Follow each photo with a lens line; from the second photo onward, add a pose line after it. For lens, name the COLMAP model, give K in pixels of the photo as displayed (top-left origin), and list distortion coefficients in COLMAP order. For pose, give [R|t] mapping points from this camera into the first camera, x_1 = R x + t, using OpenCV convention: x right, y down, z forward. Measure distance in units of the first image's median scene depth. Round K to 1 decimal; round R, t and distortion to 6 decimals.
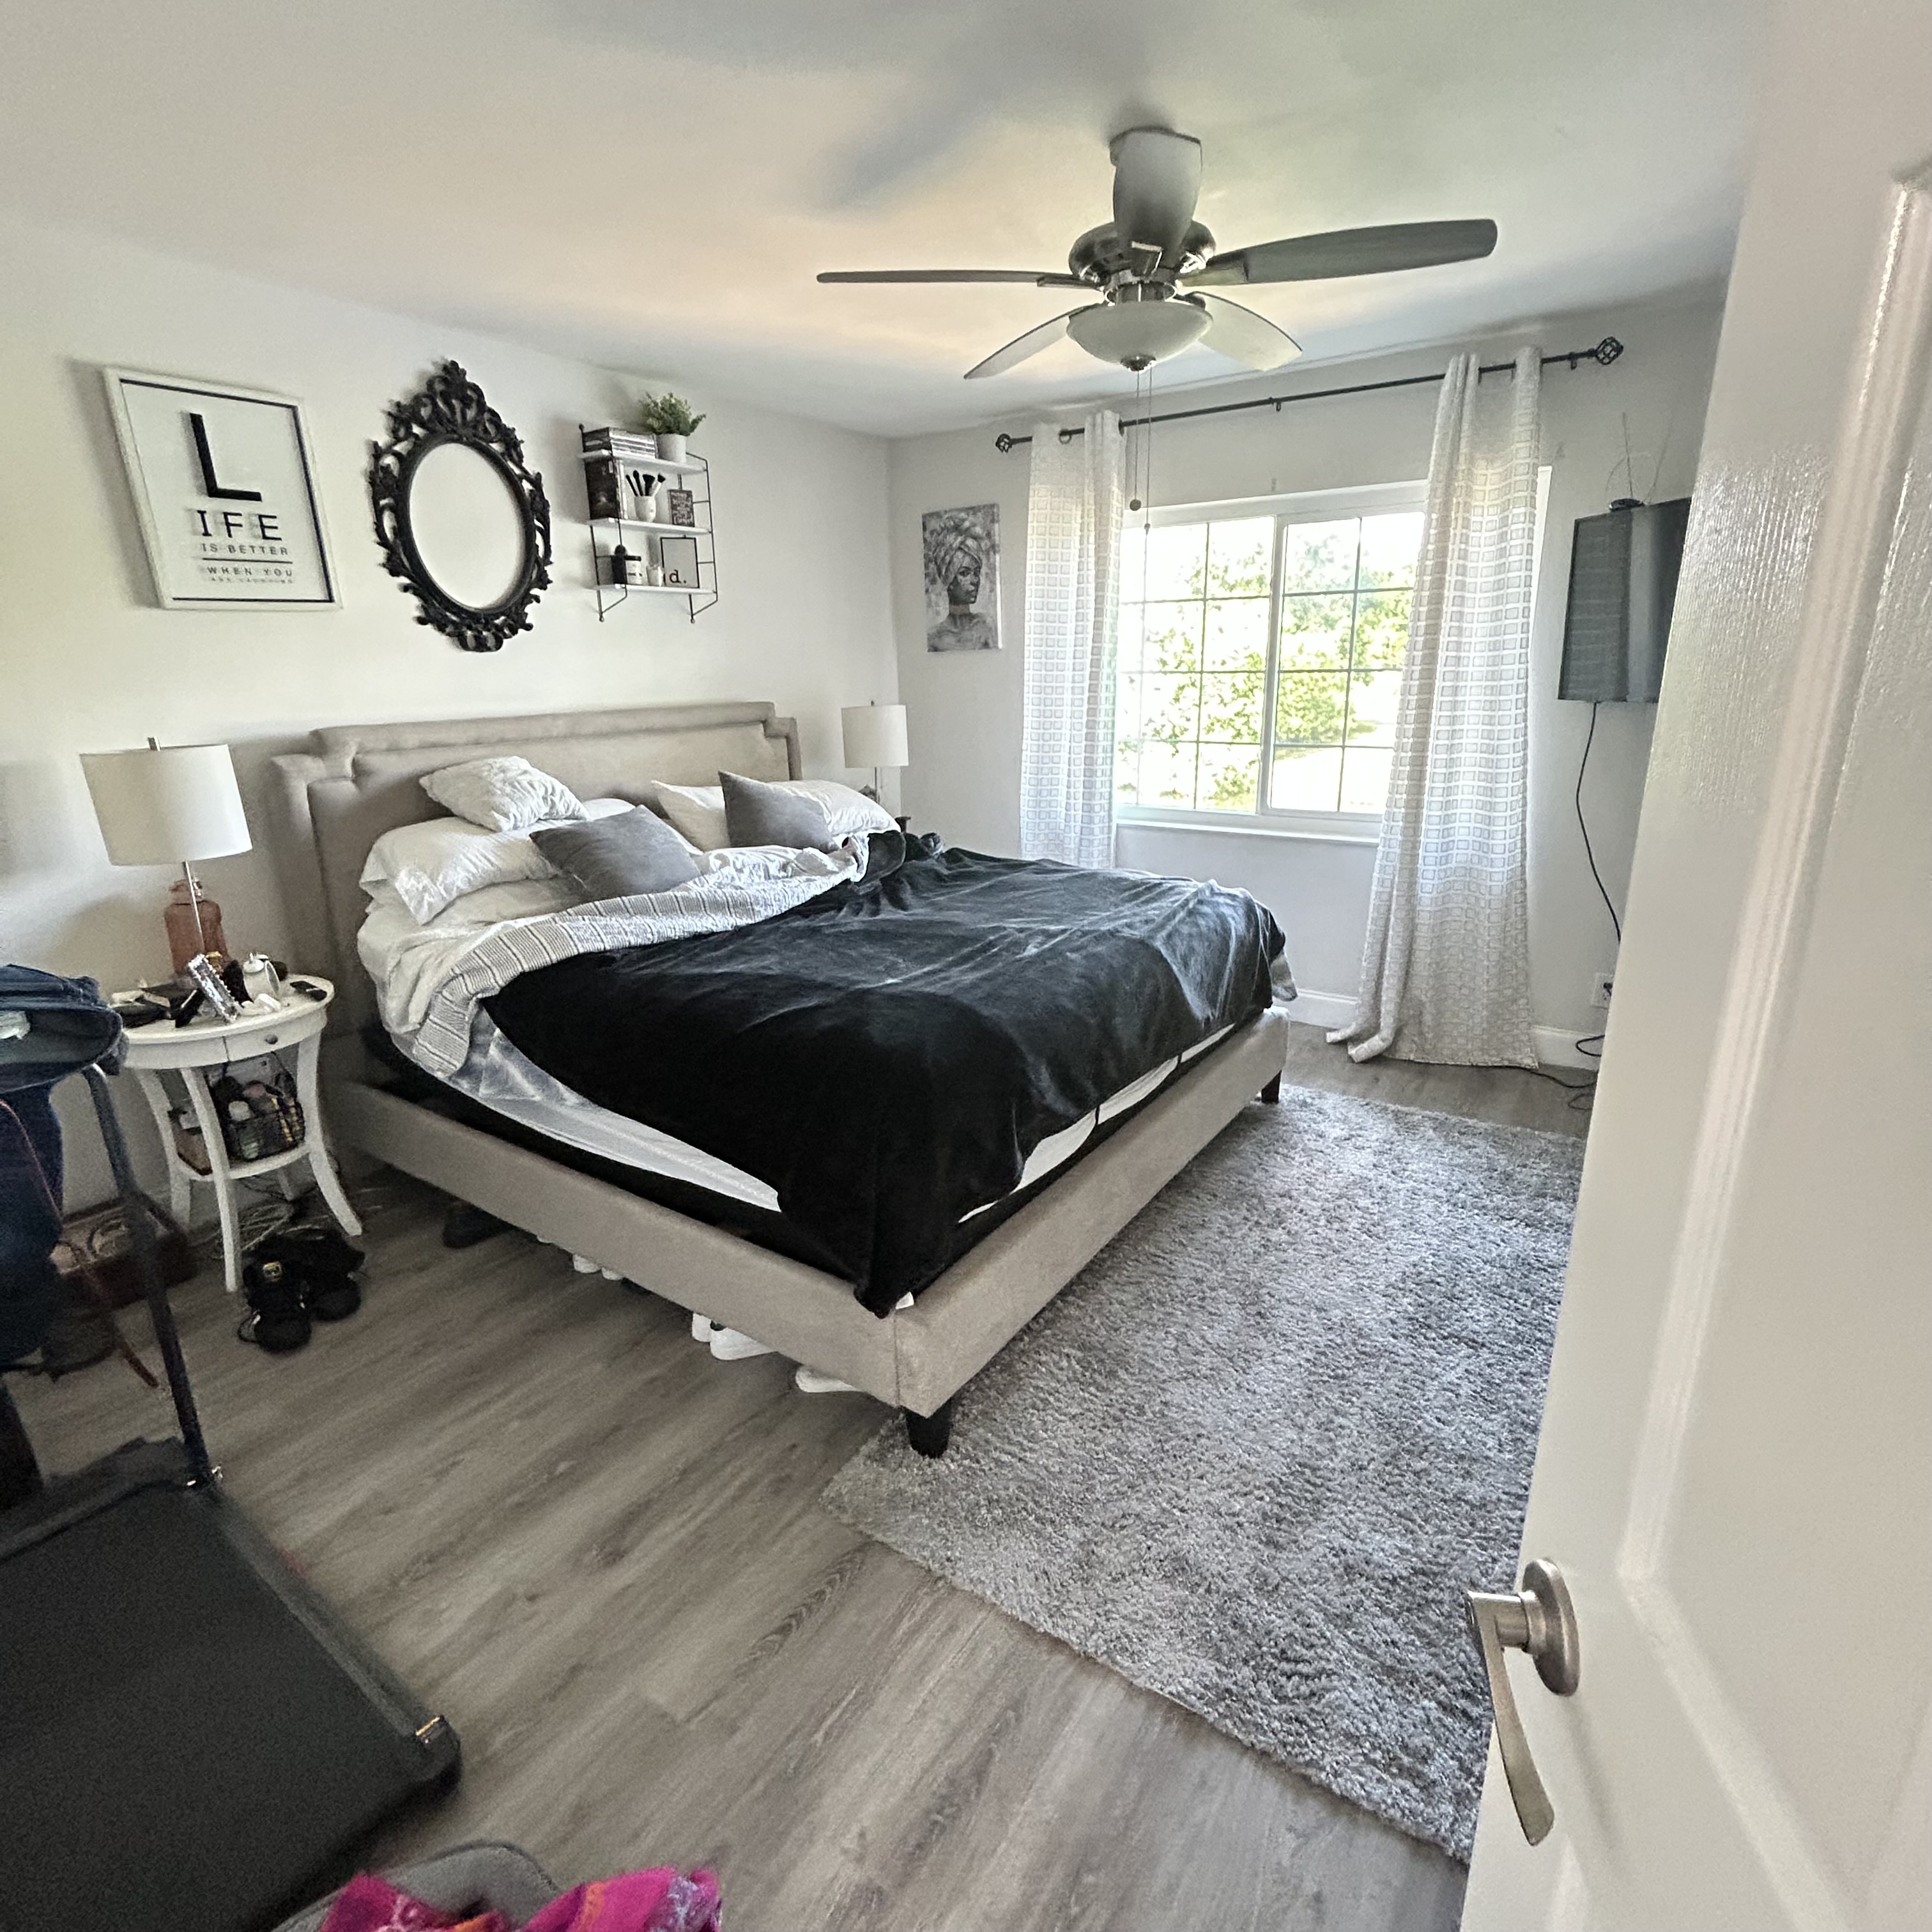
lens RADIAL K [[1045.6, 0, 968.2], [0, 1045.6, 974.8], [0, 0, 1]] dist [0.002263, 0.001043]
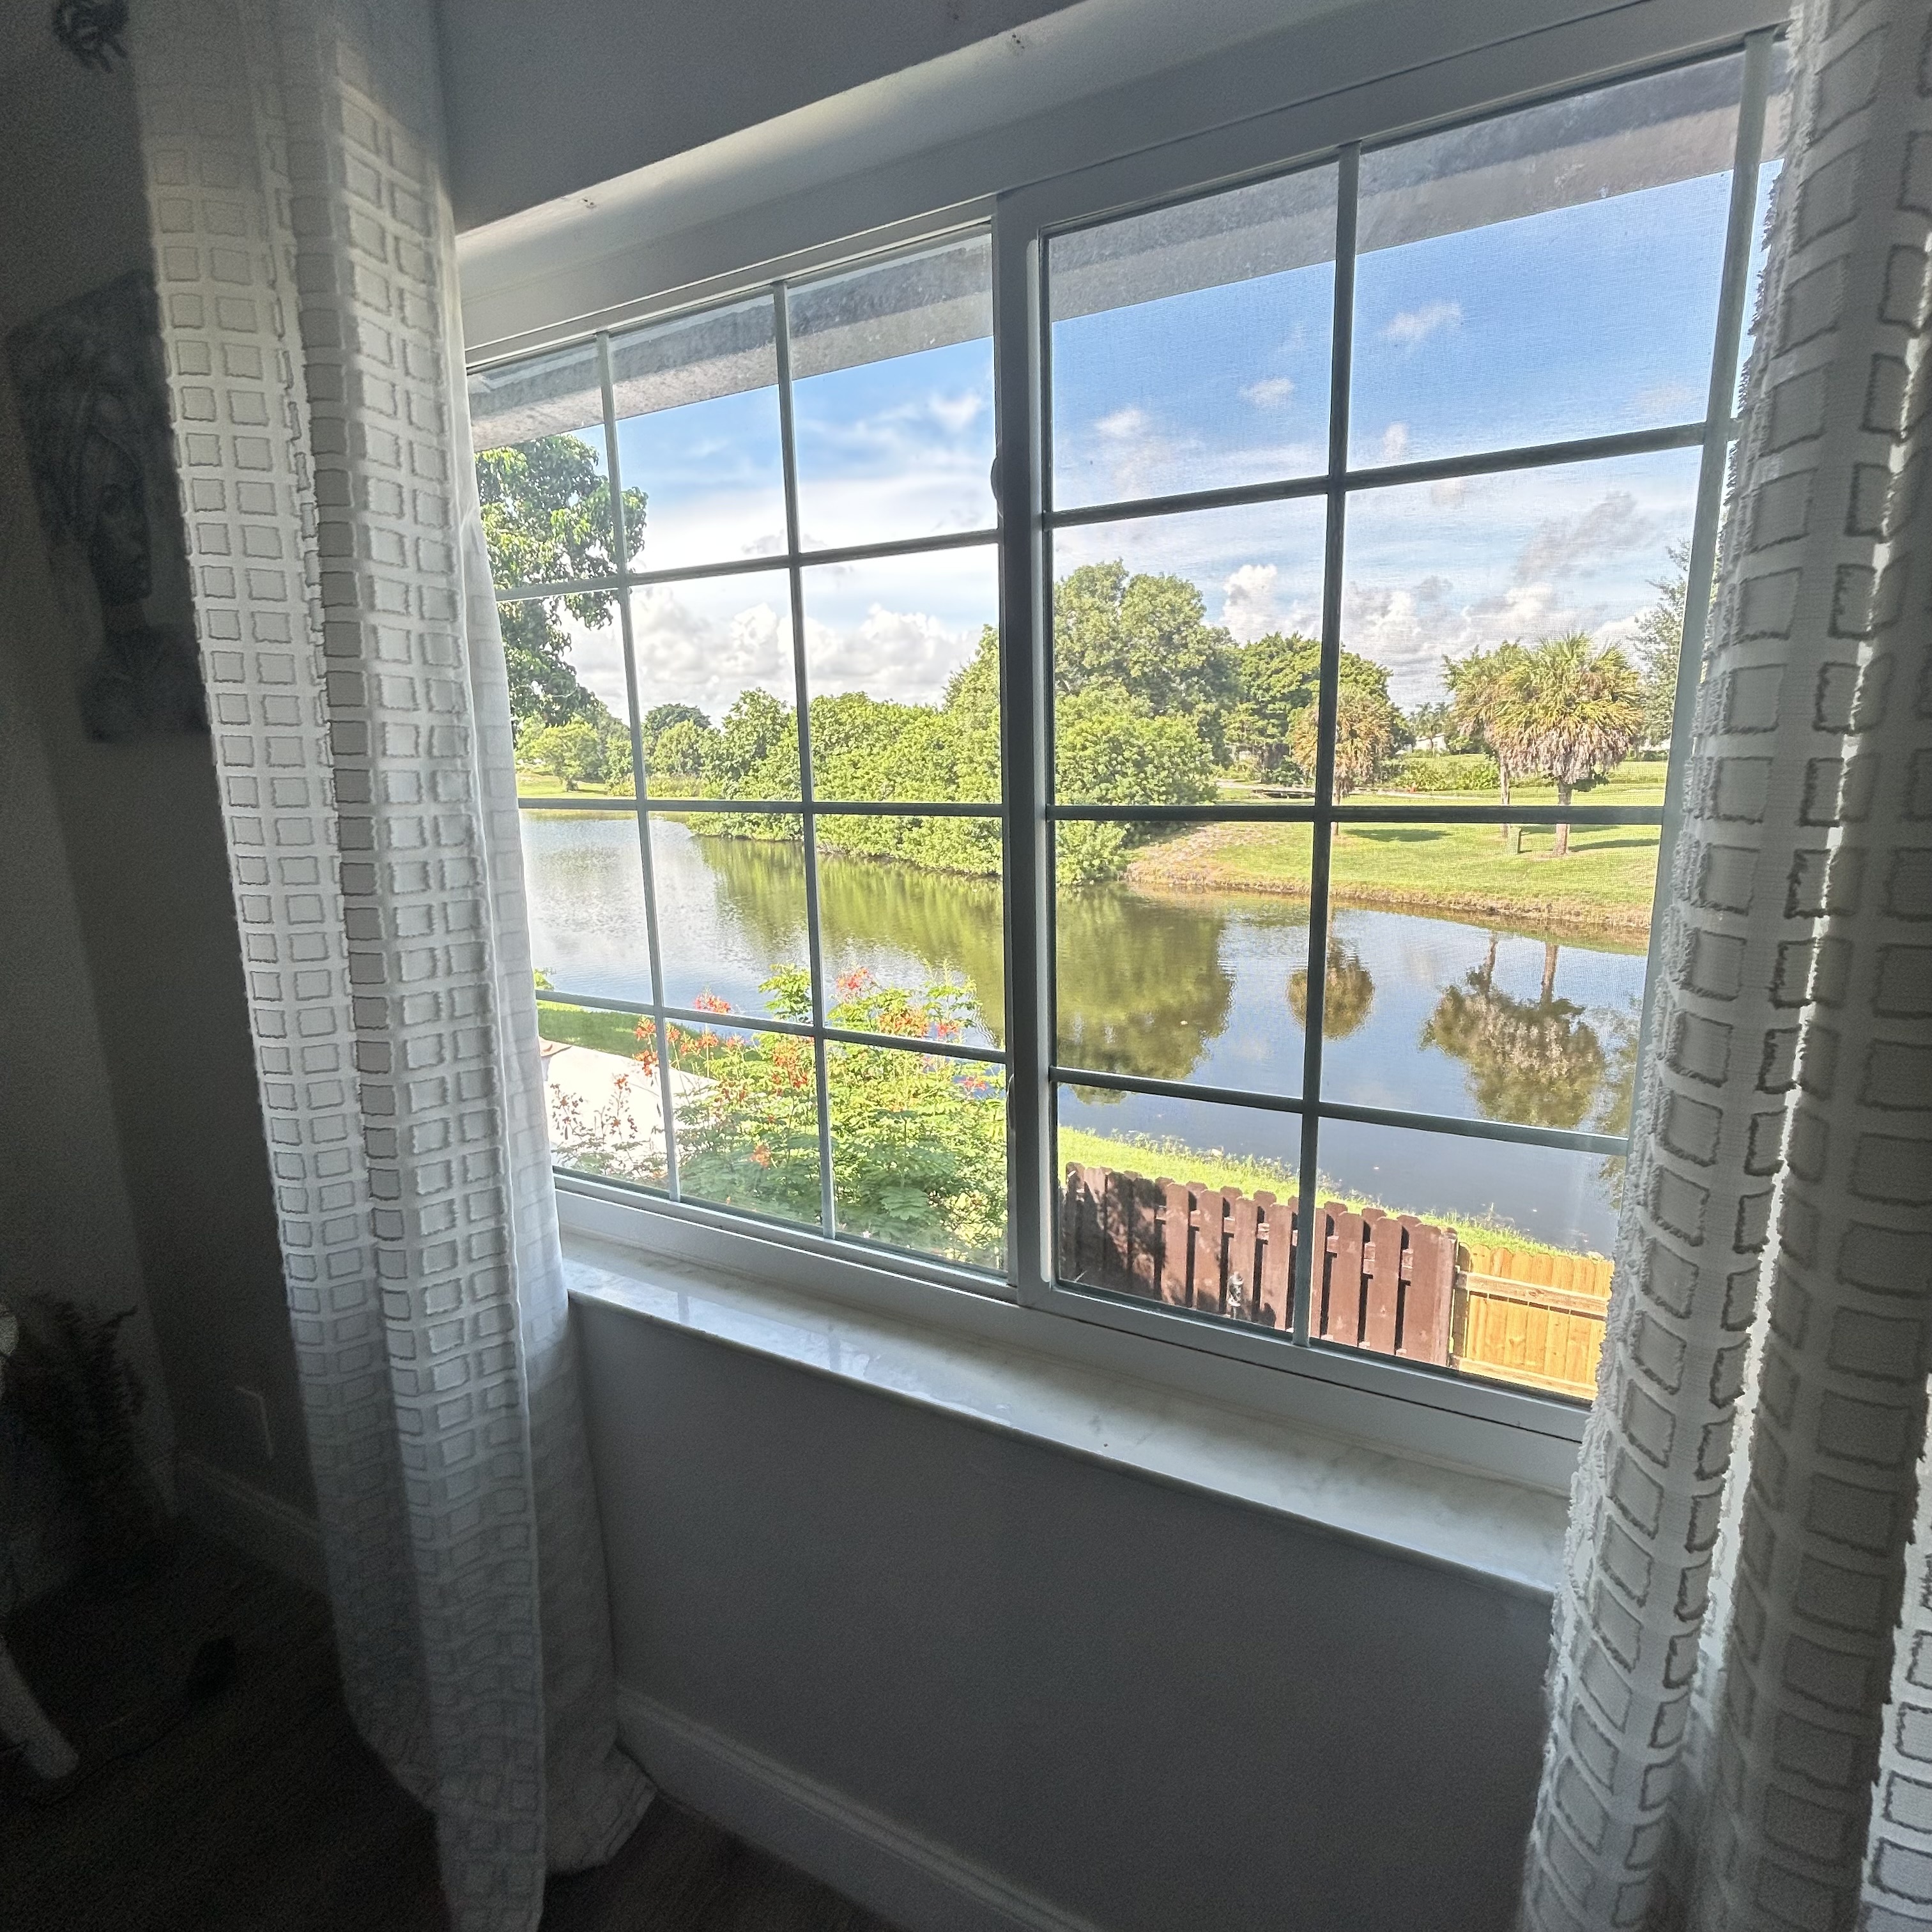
lens RADIAL K [[1045.6, 0, 968.4], [0, 1045.6, 974.8], [0, 0, 1]] dist [0.002263, 0.001043]
pose [[0.993106, -0.030800, 0.113098, 0.212902], [0.039301, 0.996504, -0.073723, -0.199370], [-0.110432, 0.077659, 0.990845, 0.643472]]
